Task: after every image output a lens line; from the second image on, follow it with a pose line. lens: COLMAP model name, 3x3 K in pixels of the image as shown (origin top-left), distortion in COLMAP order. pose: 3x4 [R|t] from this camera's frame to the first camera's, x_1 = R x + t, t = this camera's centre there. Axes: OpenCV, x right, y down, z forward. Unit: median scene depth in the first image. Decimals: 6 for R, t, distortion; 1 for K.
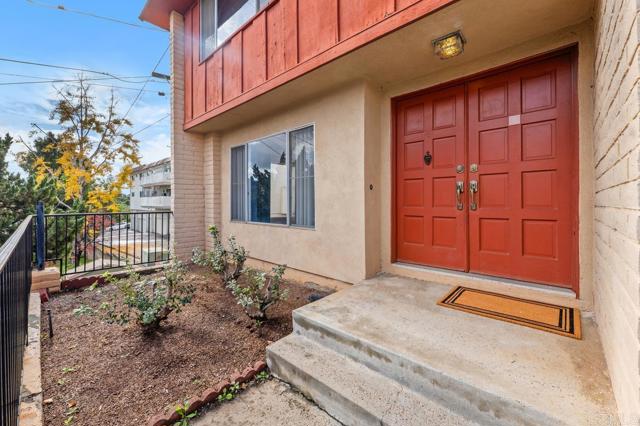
lens RADIAL K [[268.6, 0, 310.9], [0, 268.6, 201.4], [0, 0, 1]] dist [-0.000662, 0.000280]
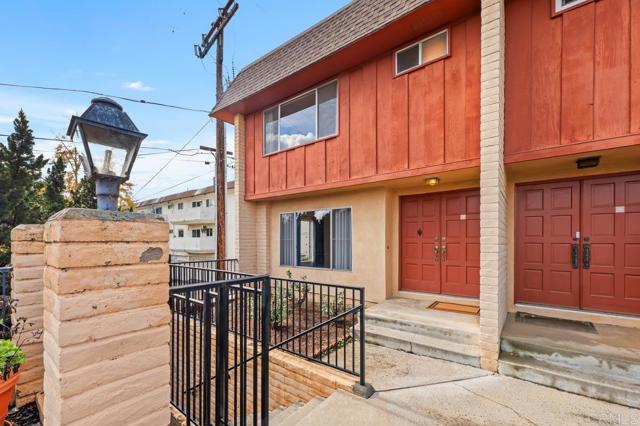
lens RADIAL K [[268.6, 0, 314.8], [0, 268.6, 242.6], [0, 0, 1]] dist [-0.000662, 0.000280]
pose [[0.996005, 0.004079, 0.089200, -0.431168], [-0.004285, 0.999989, 0.002122, -0.091865], [-0.089191, -0.002496, 0.996011, -0.740873]]
